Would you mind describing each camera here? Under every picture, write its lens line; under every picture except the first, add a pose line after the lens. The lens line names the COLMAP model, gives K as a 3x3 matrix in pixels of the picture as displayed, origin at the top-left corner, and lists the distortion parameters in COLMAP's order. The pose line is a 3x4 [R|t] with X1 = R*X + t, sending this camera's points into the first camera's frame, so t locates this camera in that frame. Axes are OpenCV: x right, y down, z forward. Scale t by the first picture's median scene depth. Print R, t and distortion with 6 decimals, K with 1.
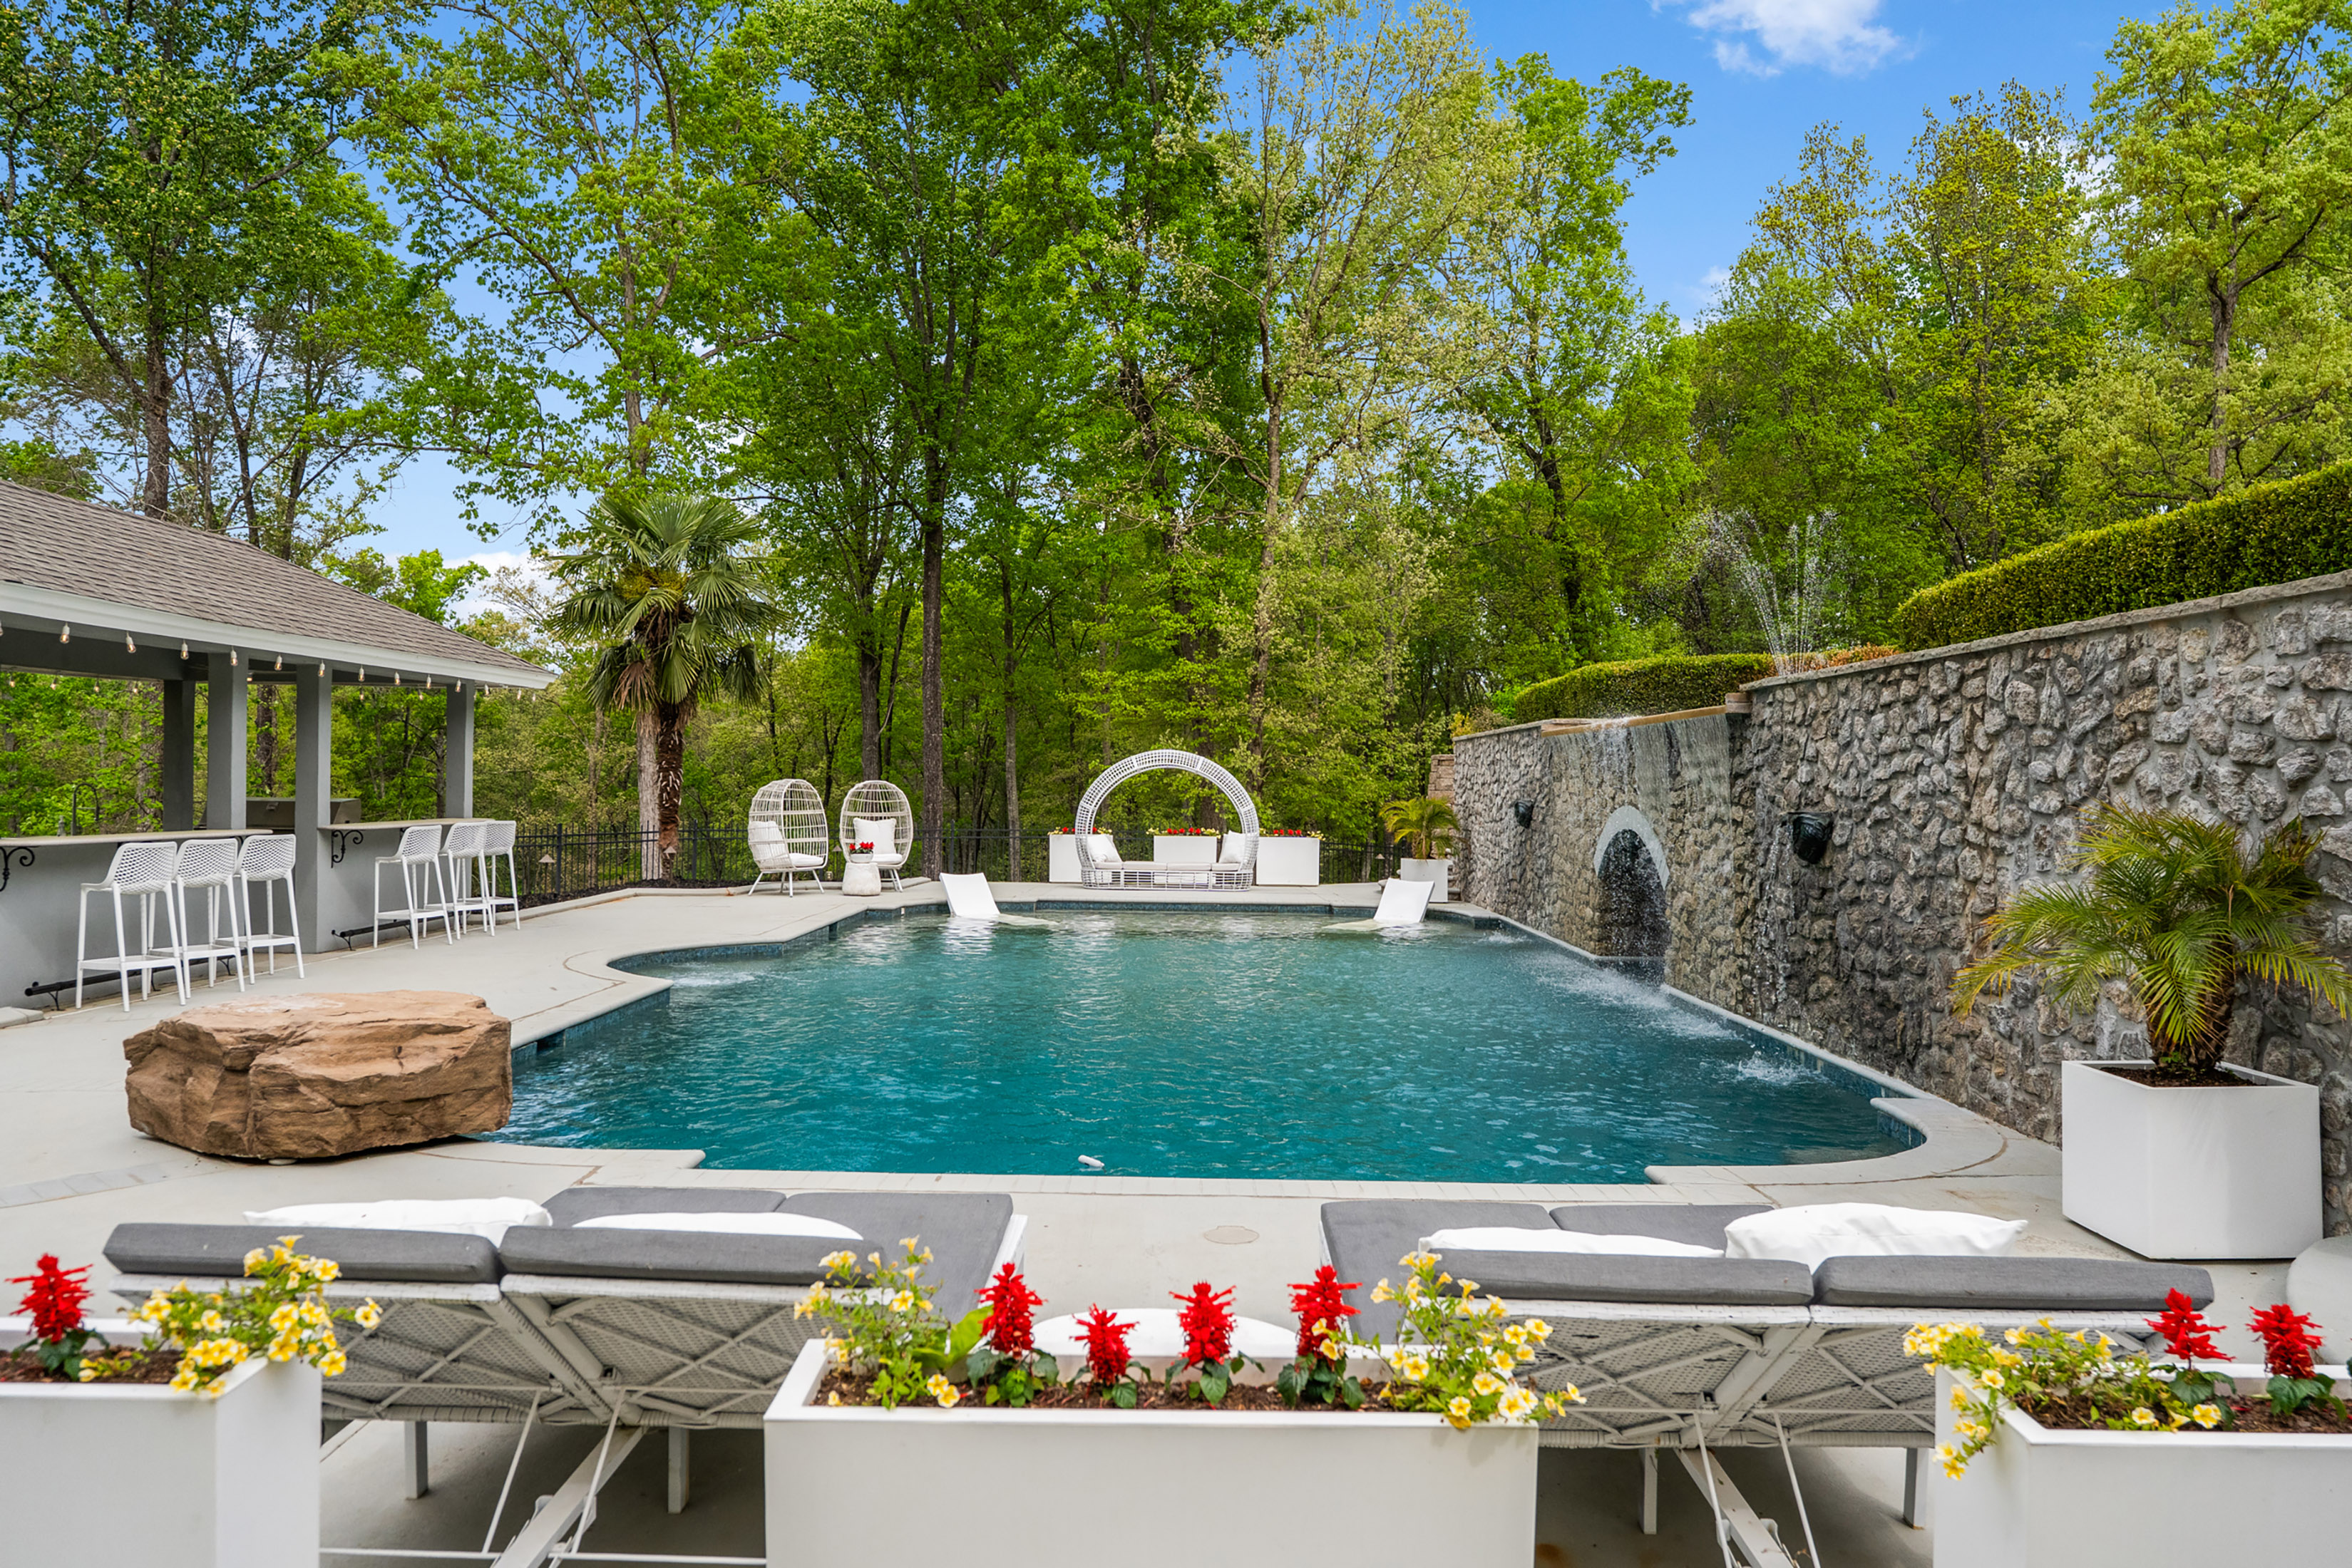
lens RADIAL K [[1663.1, 0, 1165.2], [0, 1663.1, 771.5], [0, 0, 1]] dist [0.002069, 0.008296]
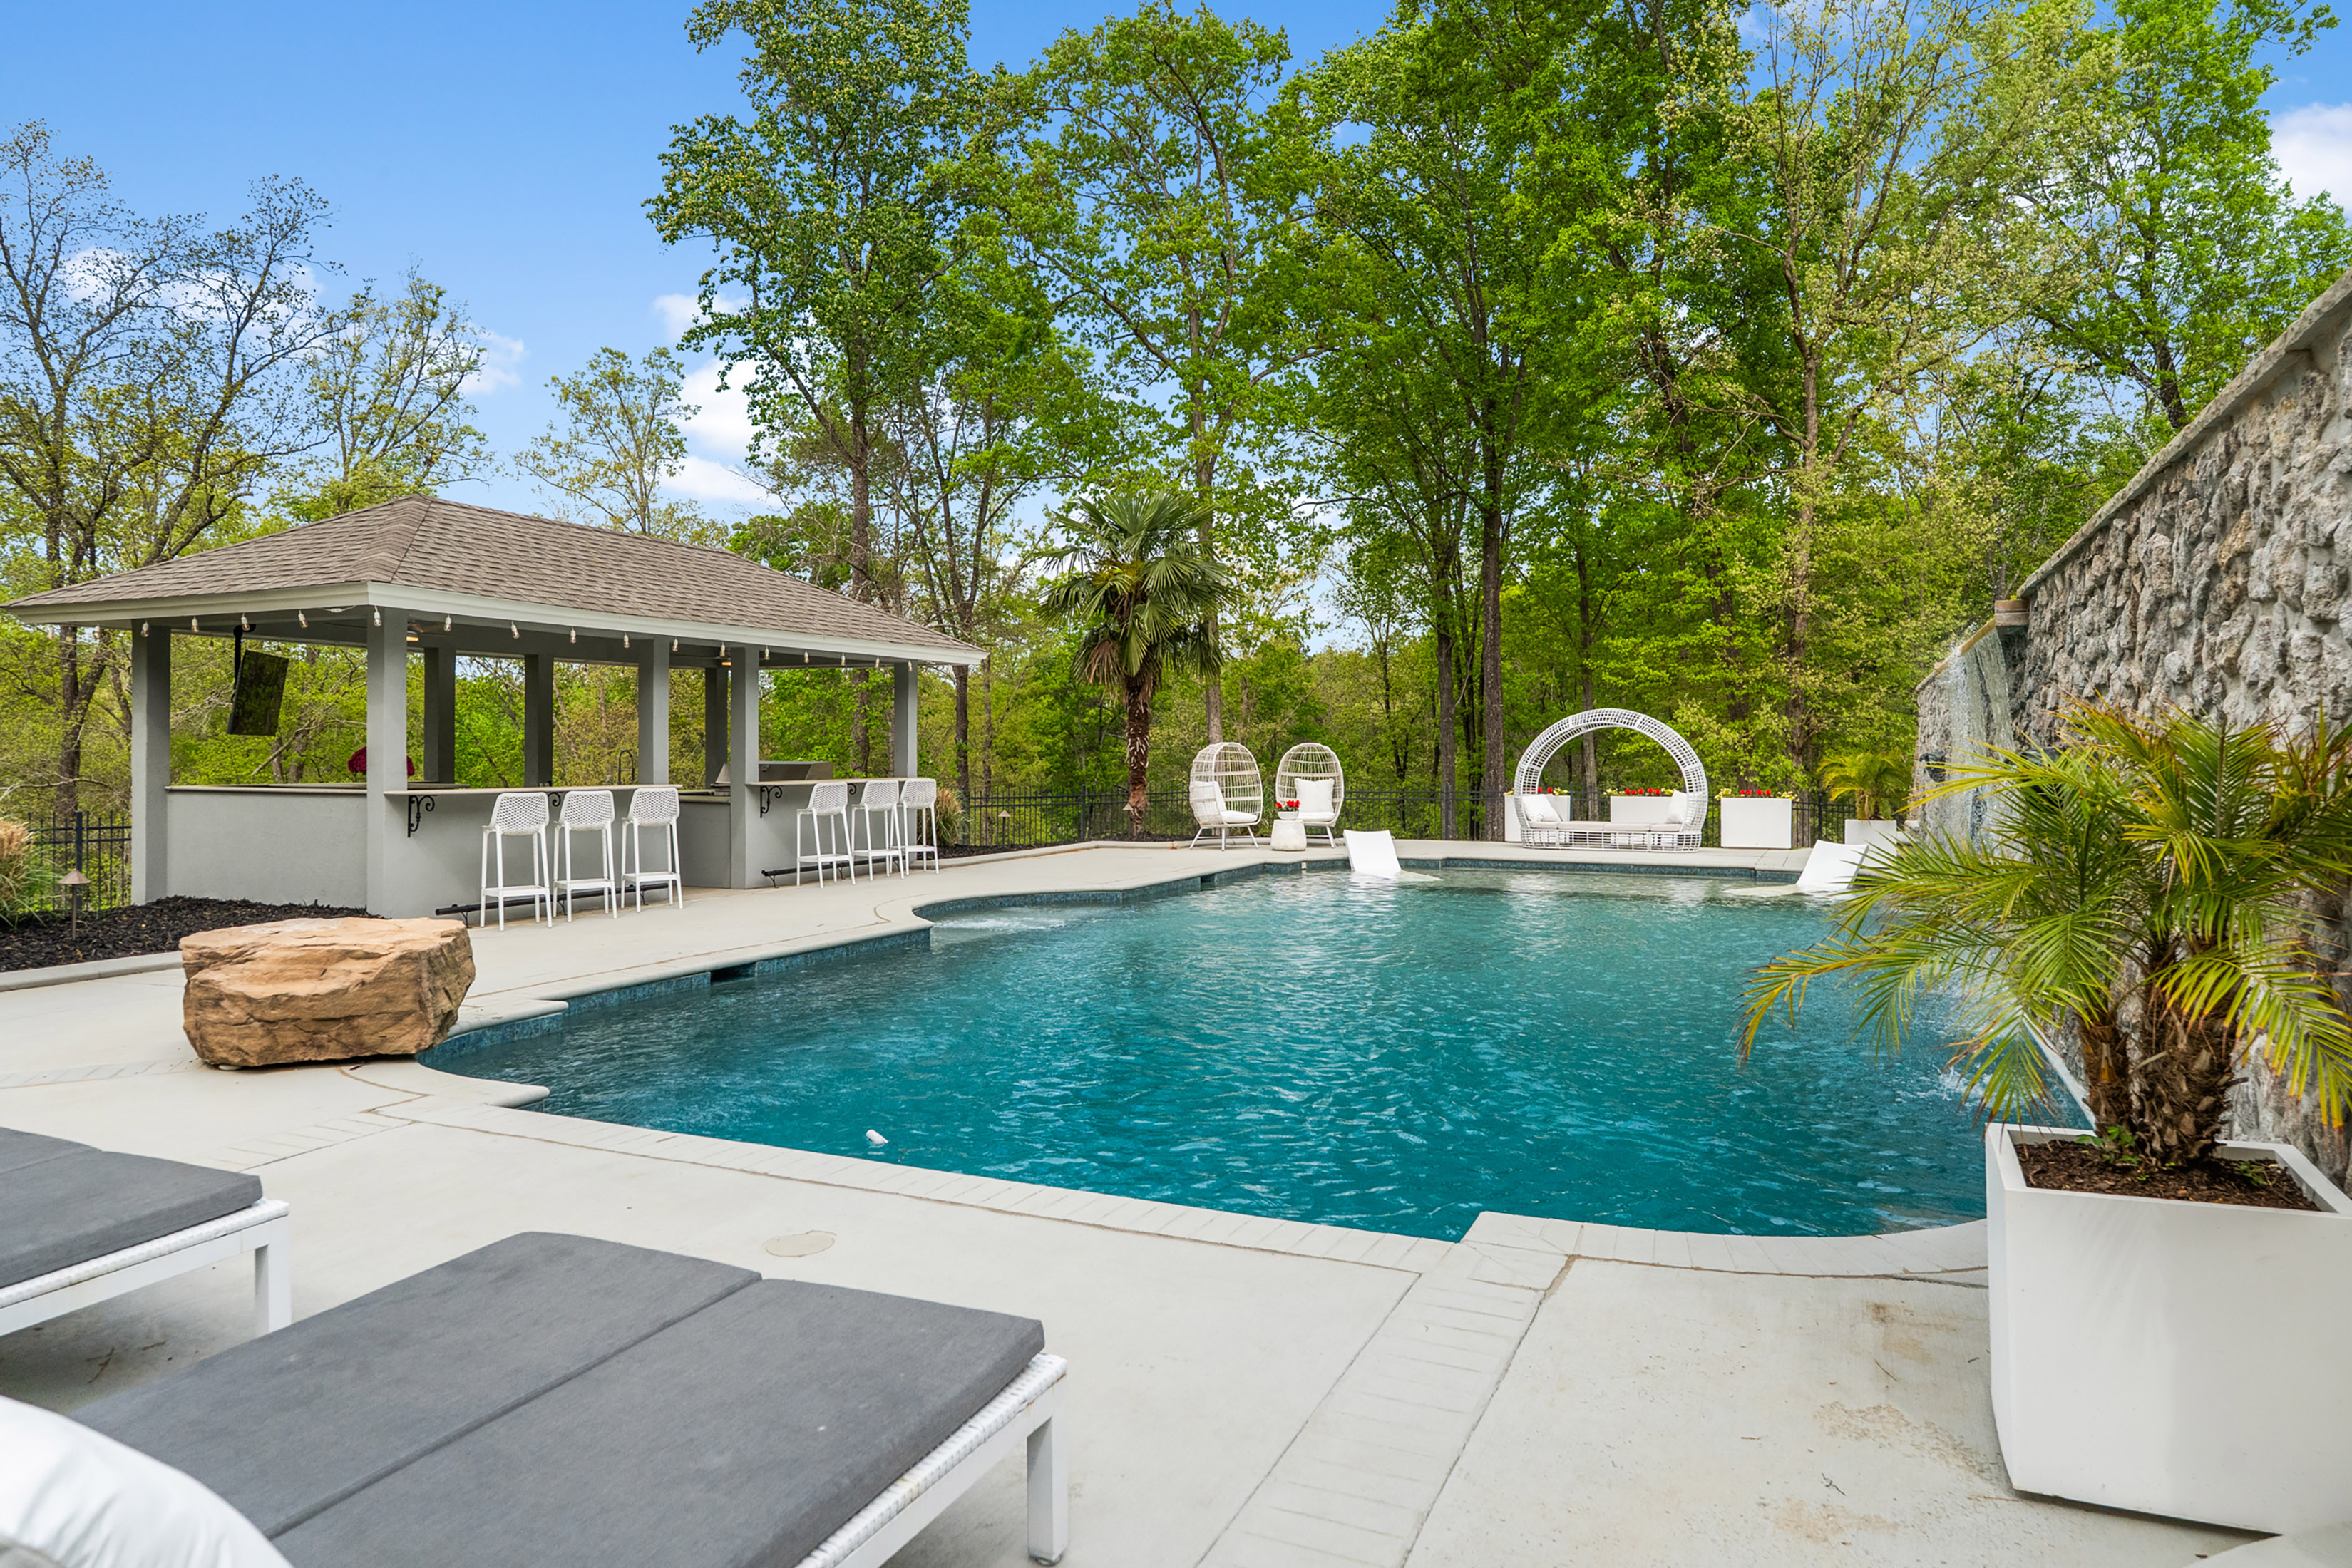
lens RADIAL K [[1473.2, 0, 1160.0], [0, 1473.2, 751.4], [0, 0, 1]] dist [-0.005852, 0.000043]
pose [[0.913671, -0.011930, -0.406279, 0.112194], [0.013633, 0.999906, 0.001298, 0.007597], [0.406226, -0.006725, 0.913748, 0.089950]]
